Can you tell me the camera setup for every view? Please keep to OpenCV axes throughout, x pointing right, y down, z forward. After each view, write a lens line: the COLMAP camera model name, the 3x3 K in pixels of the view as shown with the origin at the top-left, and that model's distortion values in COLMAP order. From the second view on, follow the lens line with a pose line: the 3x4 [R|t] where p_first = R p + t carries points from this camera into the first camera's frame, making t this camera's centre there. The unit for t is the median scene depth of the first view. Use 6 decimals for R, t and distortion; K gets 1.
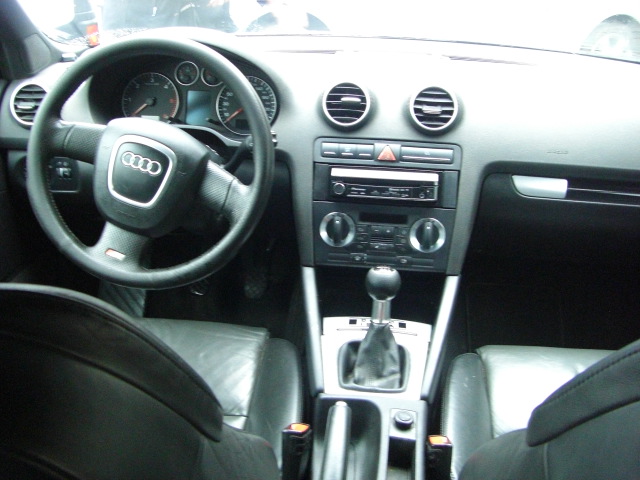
lens RADIAL K [[721.6, 0, 321.9], [0, 721.6, 218.3], [0, 0, 1]] dist [-0.196252, 0.178922]
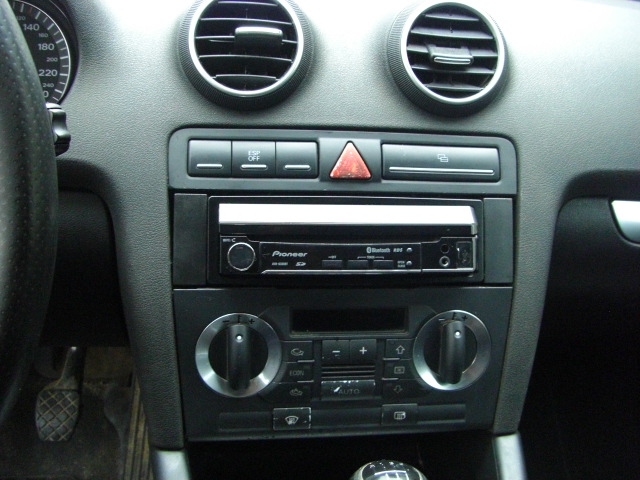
lens RADIAL K [[721.6, 0, 321.9], [0, 721.6, 218.3], [0, 0, 1]] dist [-0.196252, 0.178922]
pose [[0.967661, -0.048162, 0.247613, -0.028657], [0.054625, 0.998320, -0.019295, -0.050810], [-0.246267, 0.032197, 0.968667, 0.606867]]
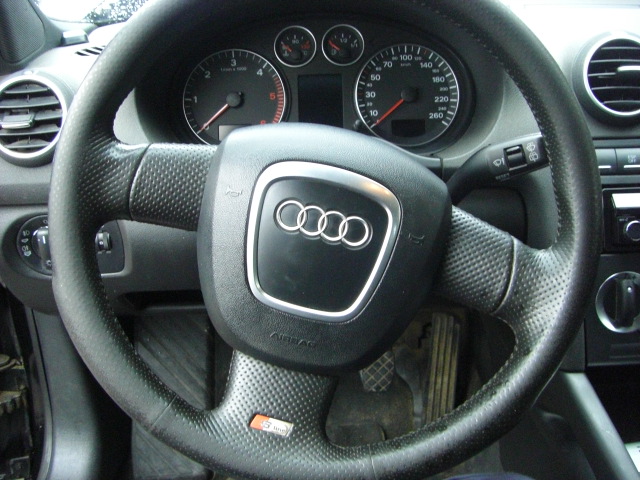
lens RADIAL K [[721.6, 0, 321.9], [0, 721.6, 218.3], [0, 0, 1]] dist [-0.196252, 0.178922]
pose [[0.993576, -0.089162, 0.069693, -0.246851], [0.089953, 0.995911, -0.008293, -0.066538], [-0.068668, 0.014509, 0.997534, 0.478823]]
